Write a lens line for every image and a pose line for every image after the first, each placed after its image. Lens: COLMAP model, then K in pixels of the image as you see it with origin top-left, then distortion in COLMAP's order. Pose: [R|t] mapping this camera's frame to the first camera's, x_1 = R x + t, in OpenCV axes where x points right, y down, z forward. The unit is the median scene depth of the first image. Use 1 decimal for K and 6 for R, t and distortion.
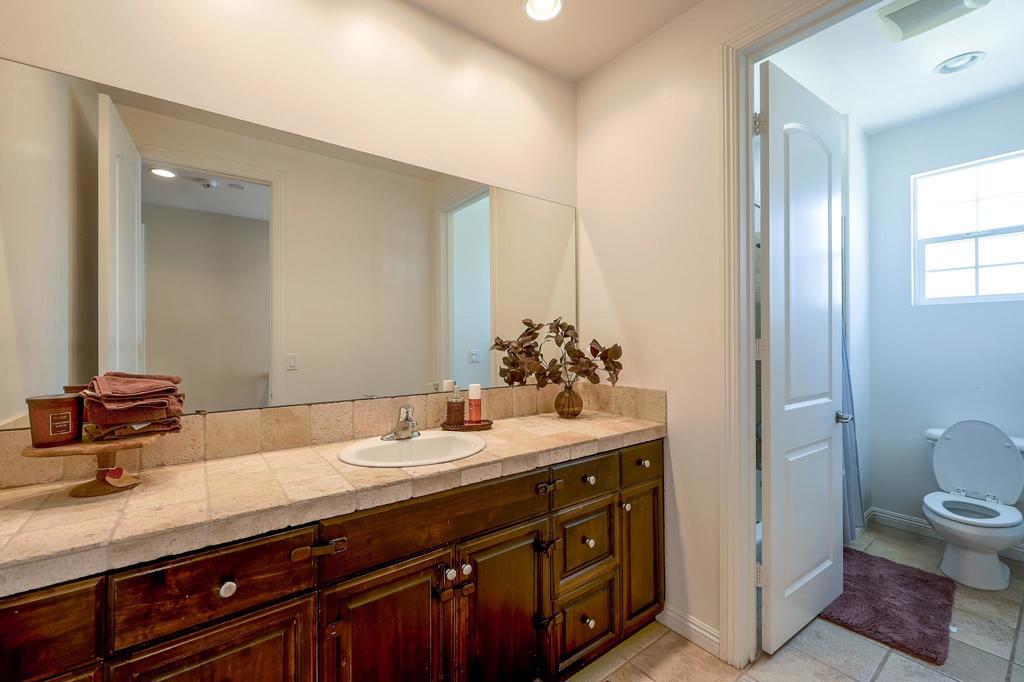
lens RADIAL K [[416.0, 0, 512.0], [0, 416.0, 341.0], [0, 0, 1]] dist [0.000636, -0.000018]
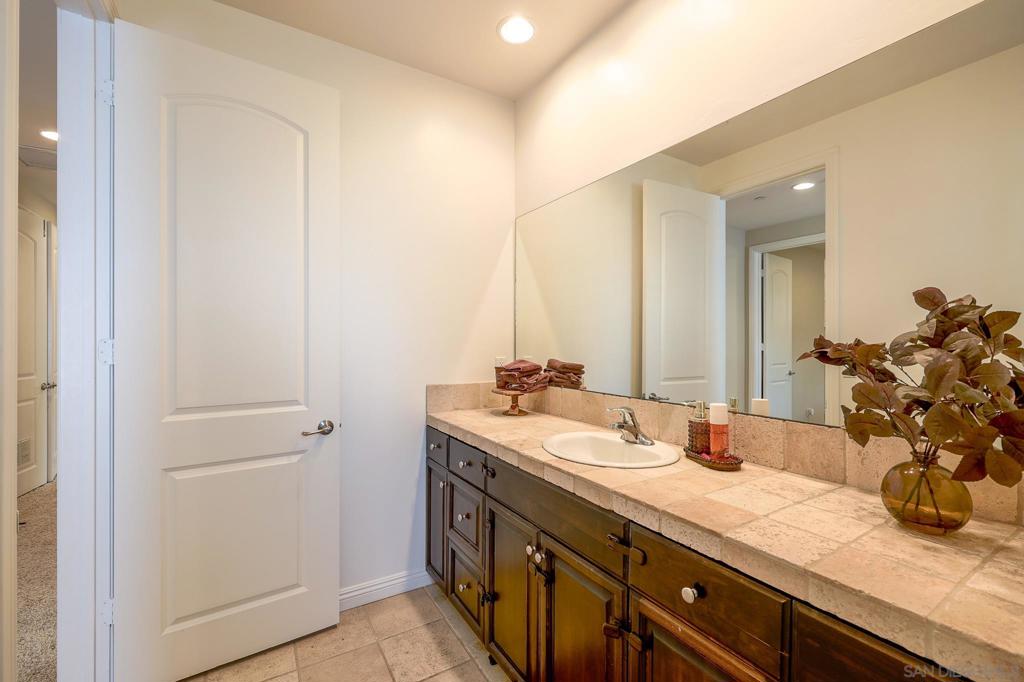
lens RADIAL K [[416.0, 0, 512.0], [0, 416.0, 341.0], [0, 0, 1]] dist [0.000636, -0.000018]
pose [[-0.067184, 0.003333, -0.997735, 0.826146], [0.003365, 0.999989, 0.003114, -0.008762], [0.997735, -0.003148, -0.067195, 0.865652]]
